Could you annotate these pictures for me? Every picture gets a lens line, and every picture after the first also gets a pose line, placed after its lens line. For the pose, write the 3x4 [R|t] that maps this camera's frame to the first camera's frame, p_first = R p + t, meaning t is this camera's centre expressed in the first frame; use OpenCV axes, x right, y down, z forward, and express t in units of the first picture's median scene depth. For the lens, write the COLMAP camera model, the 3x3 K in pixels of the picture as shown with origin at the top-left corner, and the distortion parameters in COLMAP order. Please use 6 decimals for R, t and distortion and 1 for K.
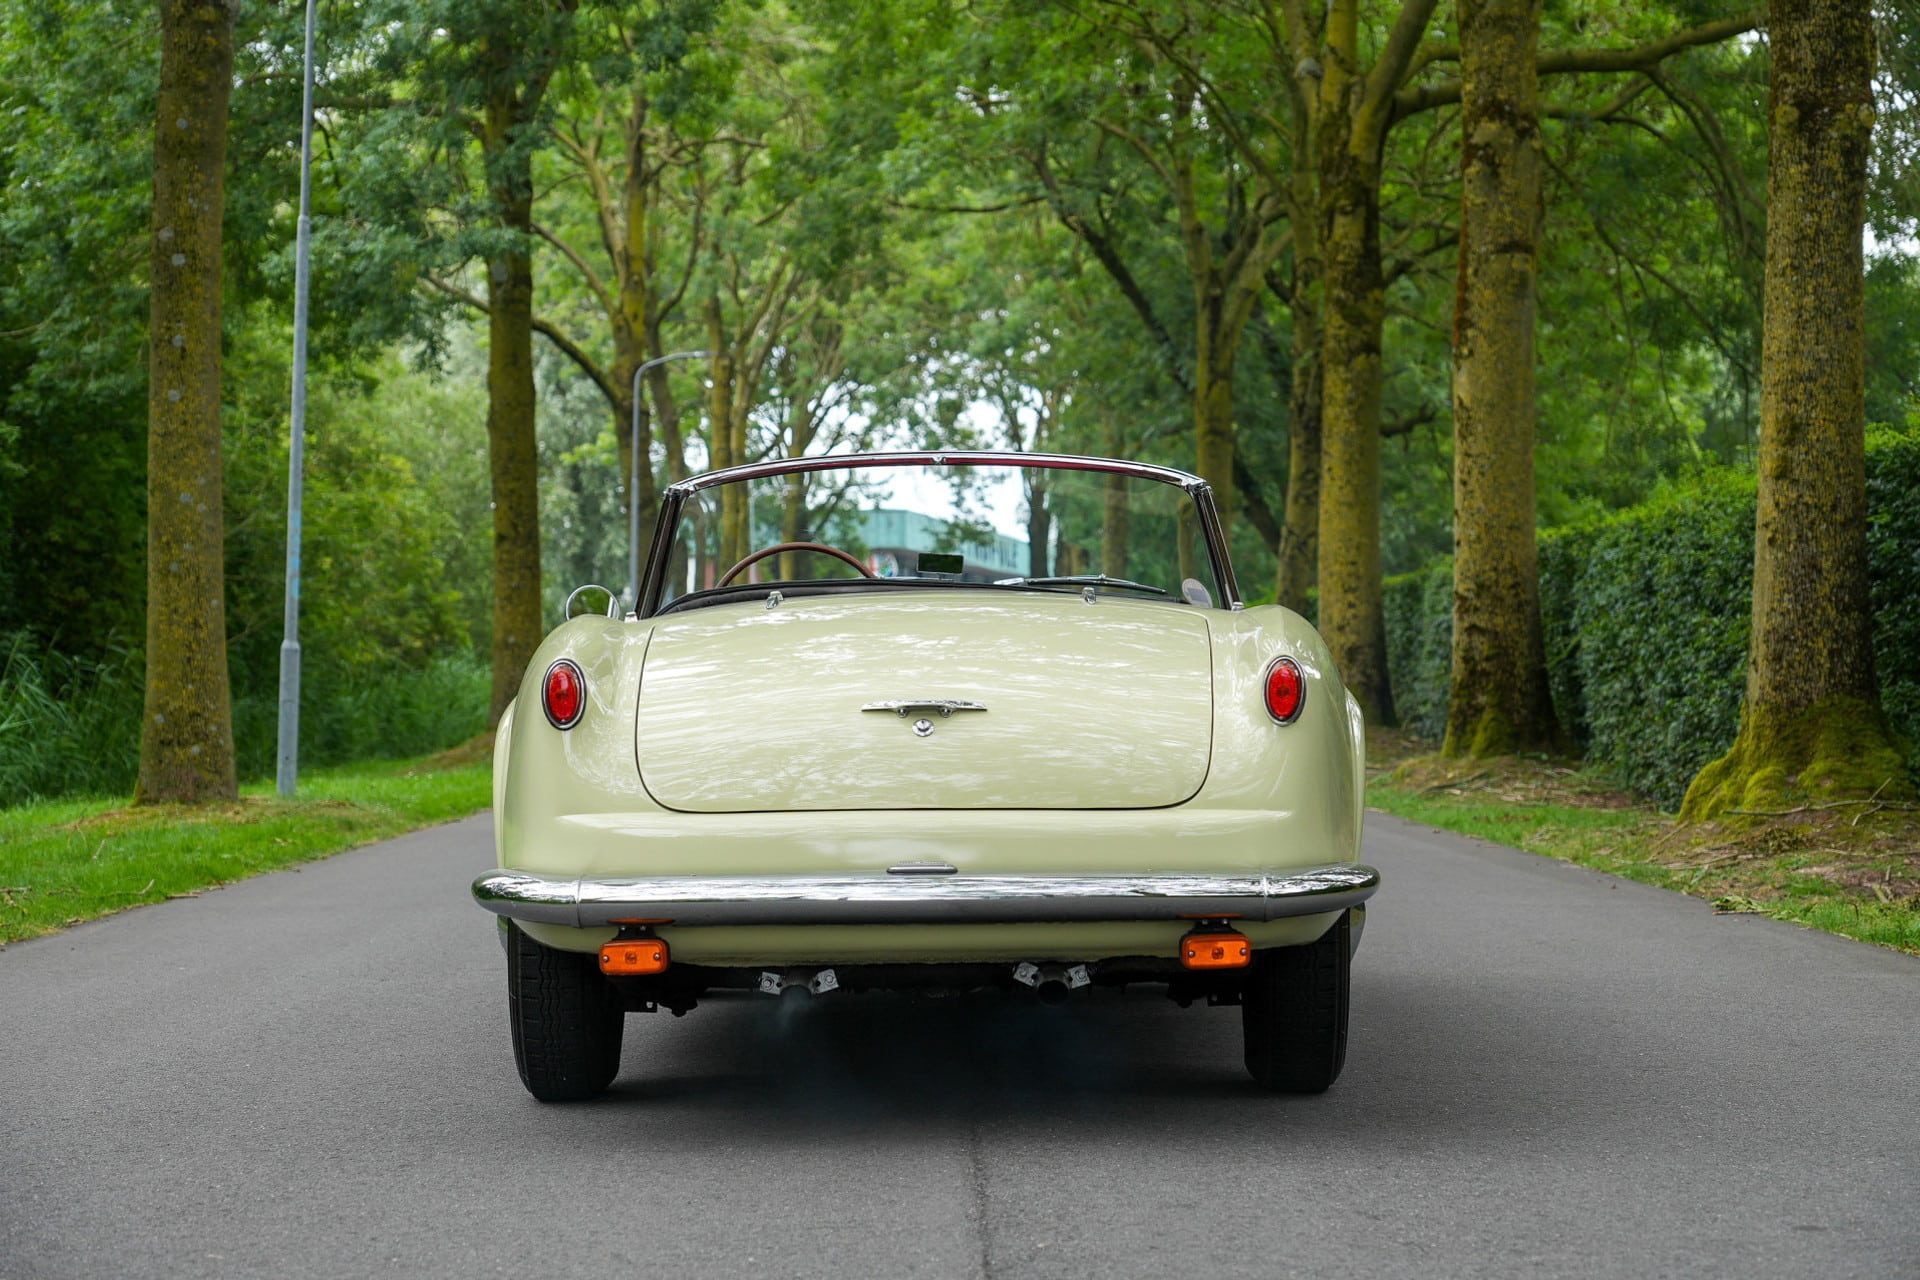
lens RADIAL K [[3683.5, 0, 960.0], [0, 3683.5, 640.0], [0, 0, 1]] dist [0.006449, 0.042515]
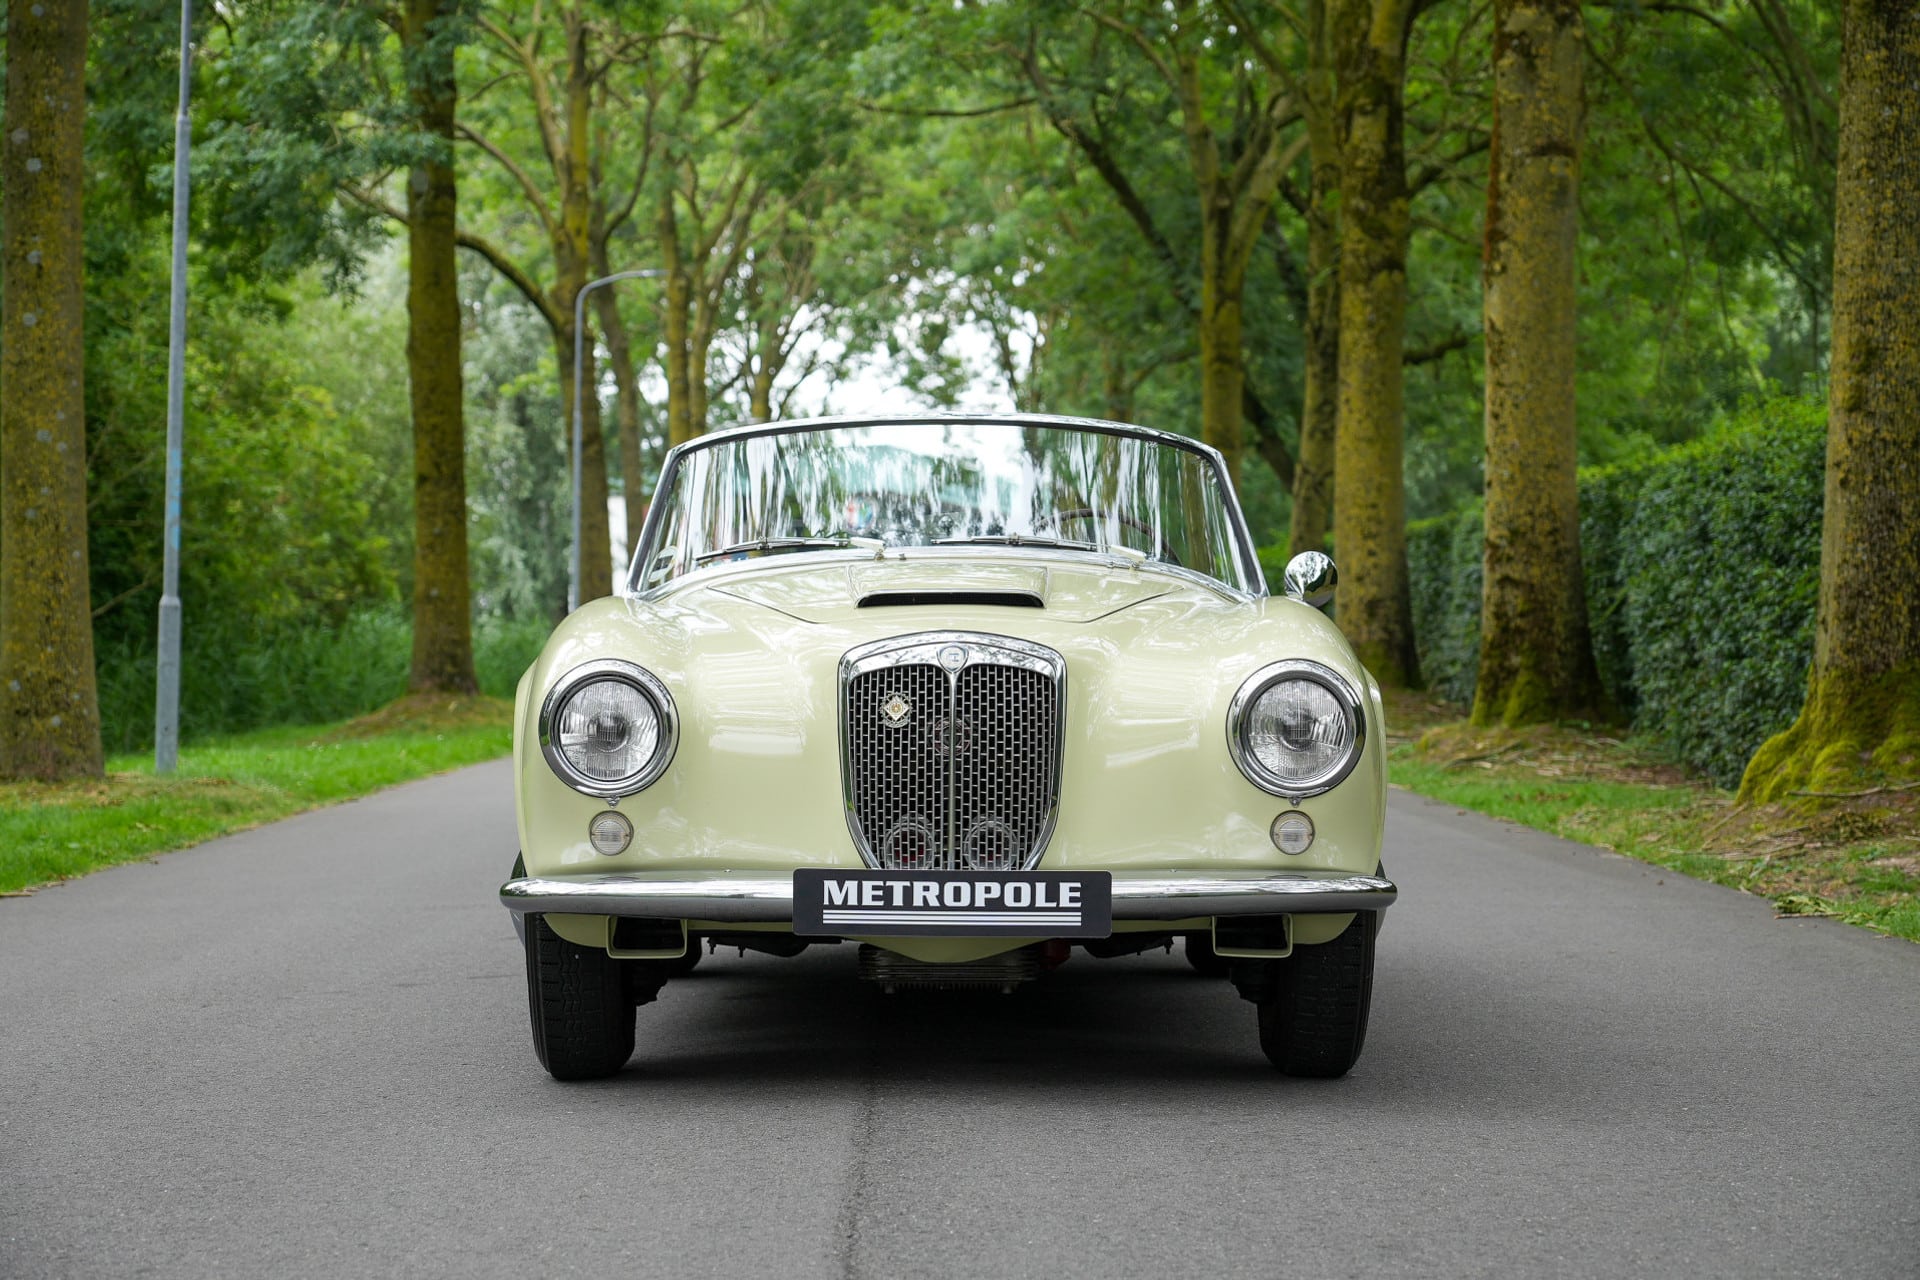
lens RADIAL K [[4019.6, 0, 927.9], [0, 4019.6, 641.7], [0, 0, 1]] dist [-0.001912, 0.229258]
pose [[0.999975, -0.001138, -0.006970, 0.005041], [0.001232, 0.999907, 0.013571, -0.001220], [0.006954, -0.013579, 0.999884, 0.023079]]
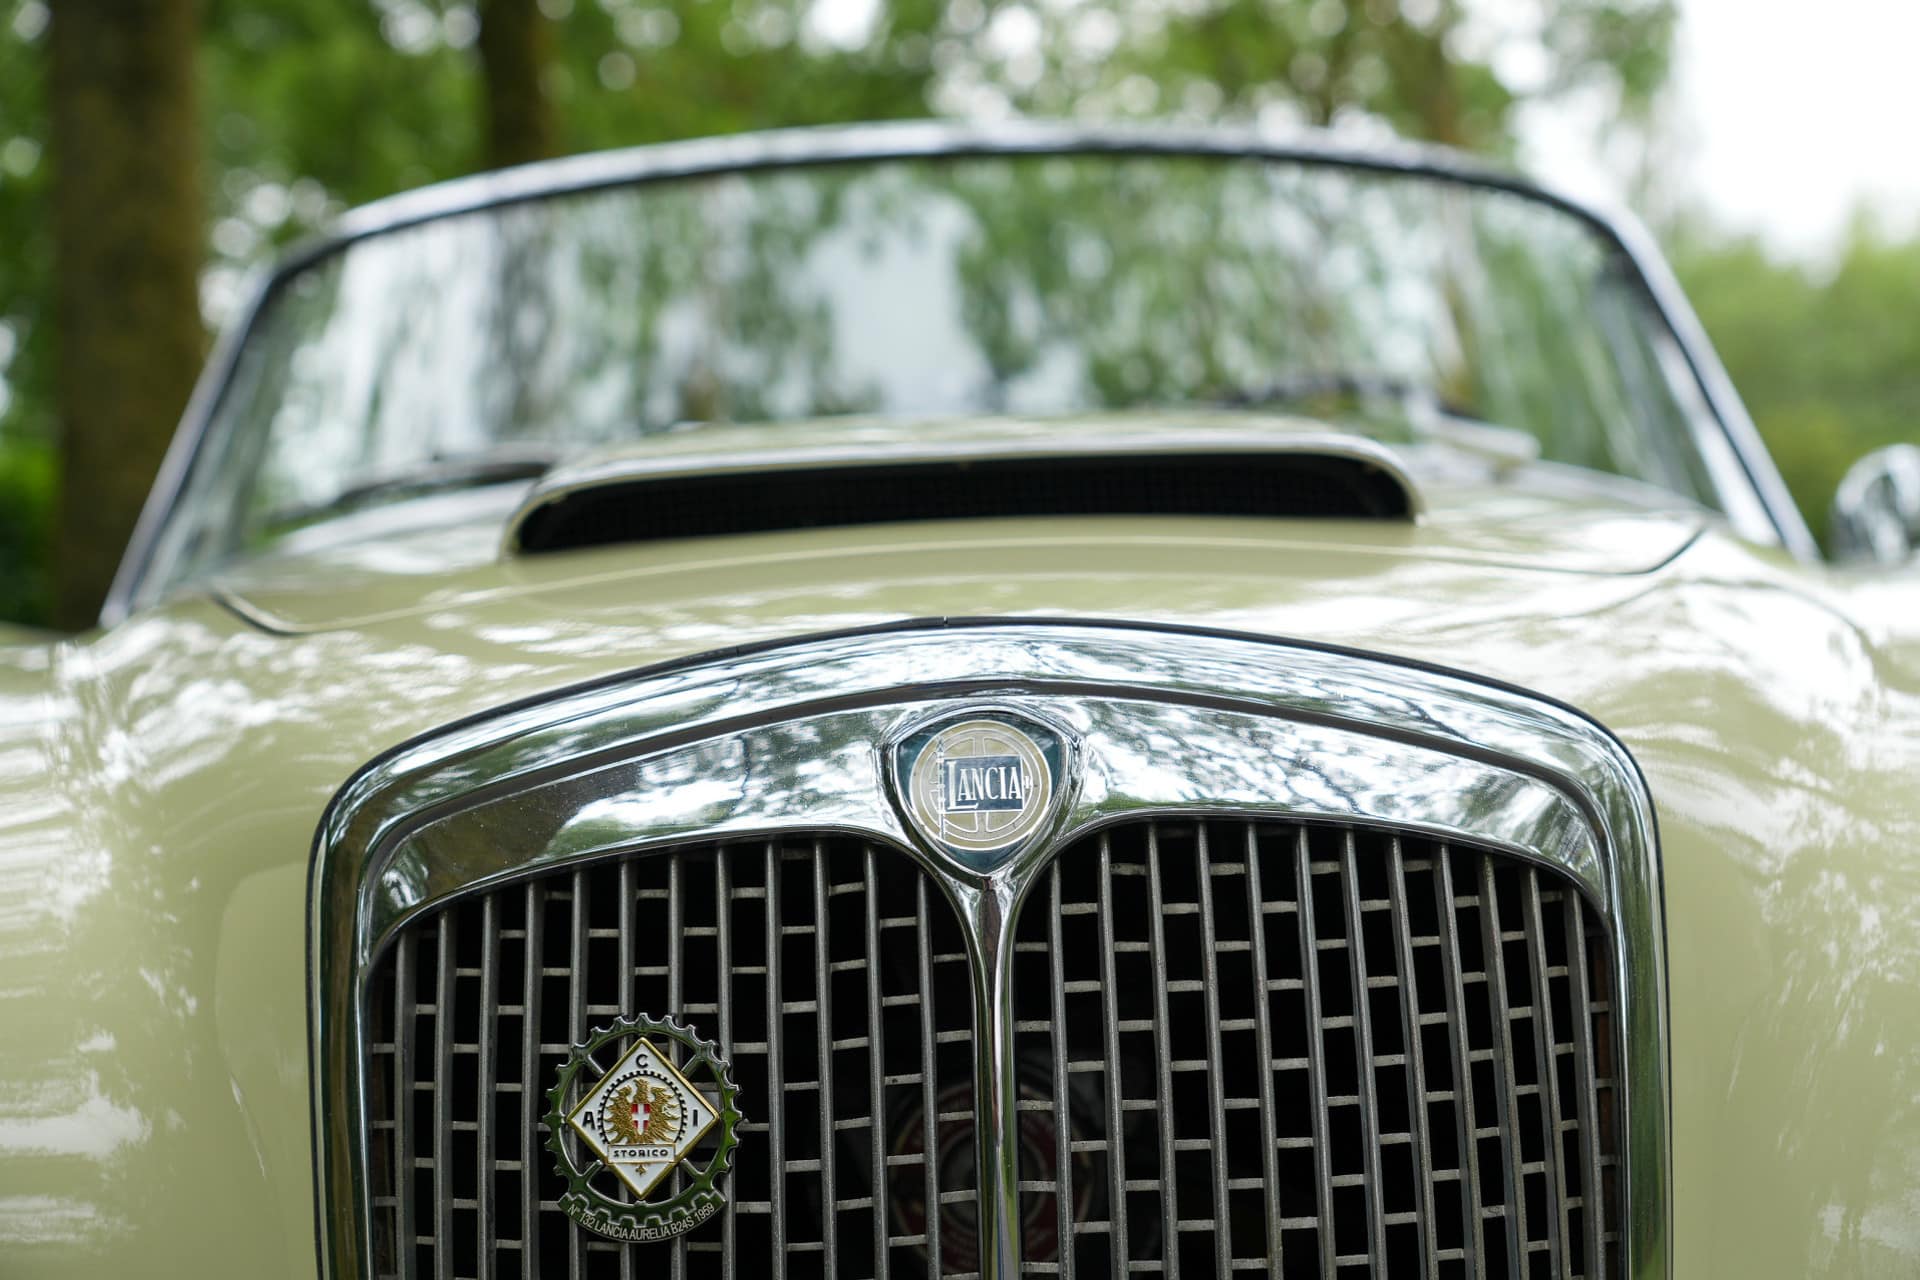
lens RADIAL K [[3683.5, 0, 960.0], [0, 3683.5, 640.0], [0, 0, 1]] dist [0.006449, 0.042515]
pose [[0.999004, -0.043110, -0.011527, 0.005276], [0.042896, 0.998914, -0.018204, 0.013864], [0.012300, 0.017692, 0.999768, 0.912131]]
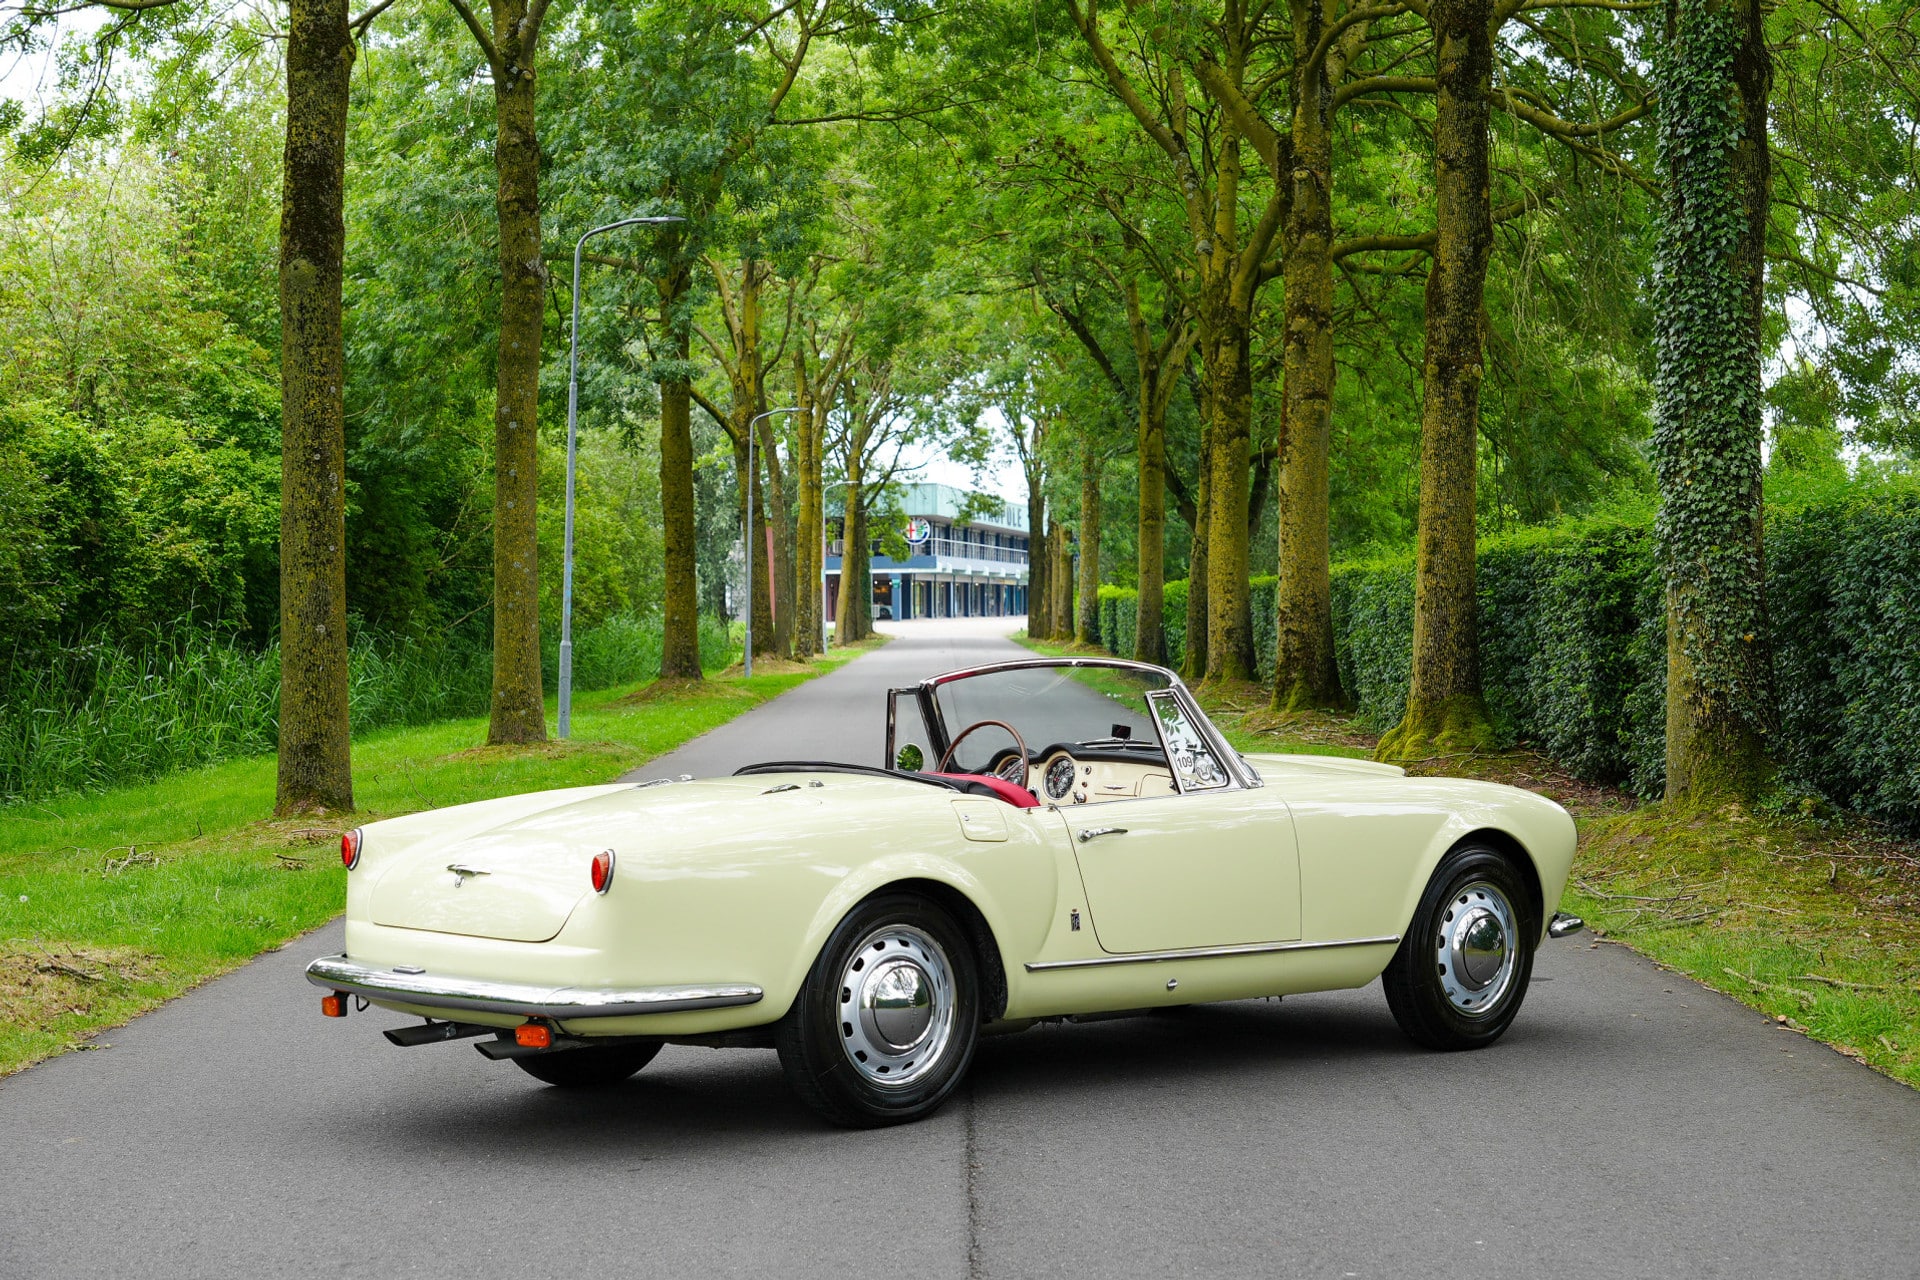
lens RADIAL K [[3098.9, 0, 960.0], [0, 3098.9, 640.0], [0, 0, 1]] dist [0.010845, 0.013241]
pose [[0.999975, 0.002881, -0.006466, 0.002548], [-0.002689, 0.999564, 0.029409, -0.028196], [0.006548, -0.029391, 0.999547, -0.262473]]
